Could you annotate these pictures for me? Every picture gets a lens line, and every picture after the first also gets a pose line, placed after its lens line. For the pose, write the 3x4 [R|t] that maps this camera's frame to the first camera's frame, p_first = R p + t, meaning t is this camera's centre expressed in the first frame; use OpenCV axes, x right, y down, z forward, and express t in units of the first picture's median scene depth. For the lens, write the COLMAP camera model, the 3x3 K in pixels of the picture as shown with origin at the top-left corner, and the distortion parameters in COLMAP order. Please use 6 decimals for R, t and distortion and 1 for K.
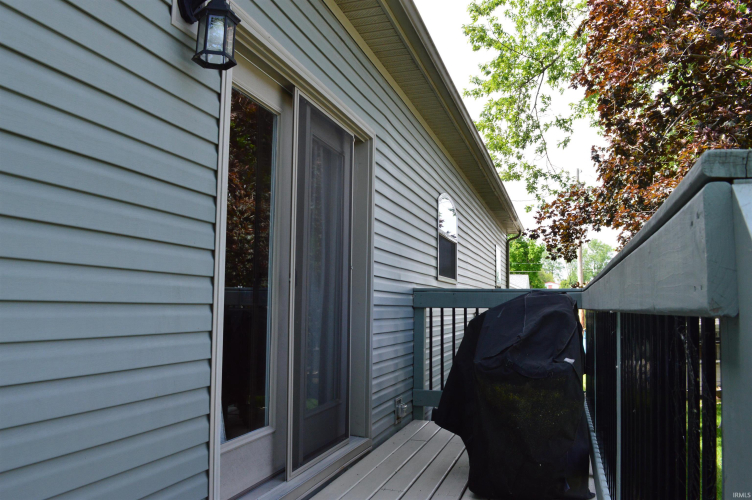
lens RADIAL K [[598.1, 0, 379.7], [0, 598.1, 251.2], [0, 0, 1]] dist [-0.078972, 0.007122]
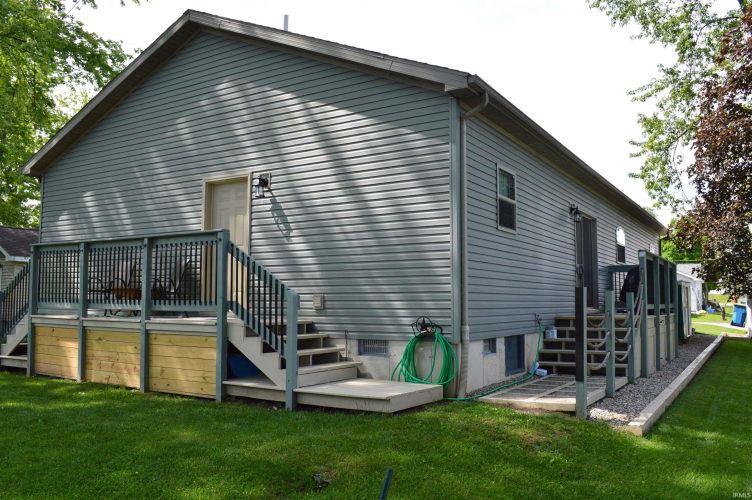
lens RADIAL K [[643.4, 0, 376.0], [0, 643.4, 250.0], [0, 0, 1]] dist [-0.002022, -0.212492]
pose [[0.964683, -0.038947, -0.260518, -0.093348], [0.039530, 0.999214, -0.003004, -0.019847], [0.260431, -0.007400, 0.965464, -0.968233]]
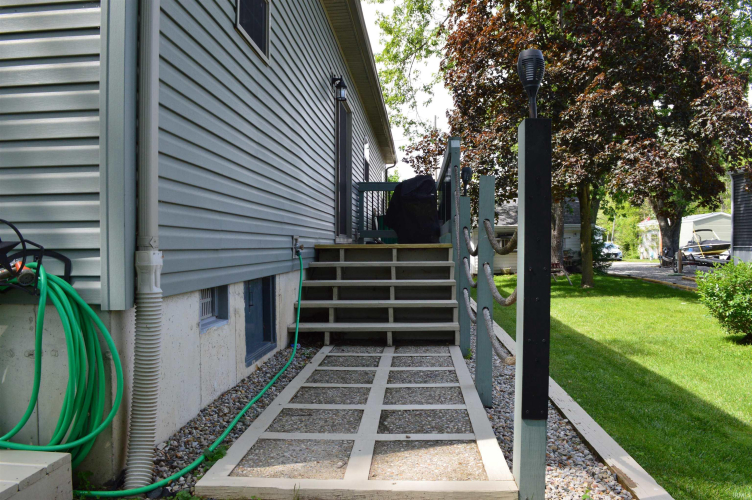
lens RADIAL K [[598.1, 0, 379.7], [0, 598.1, 251.2], [0, 0, 1]] dist [-0.078972, 0.007122]
pose [[0.973839, -0.023024, 0.226072, -0.156098], [0.000981, 0.995271, 0.097134, 0.046643], [-0.227239, -0.094371, 0.969256, -0.466221]]
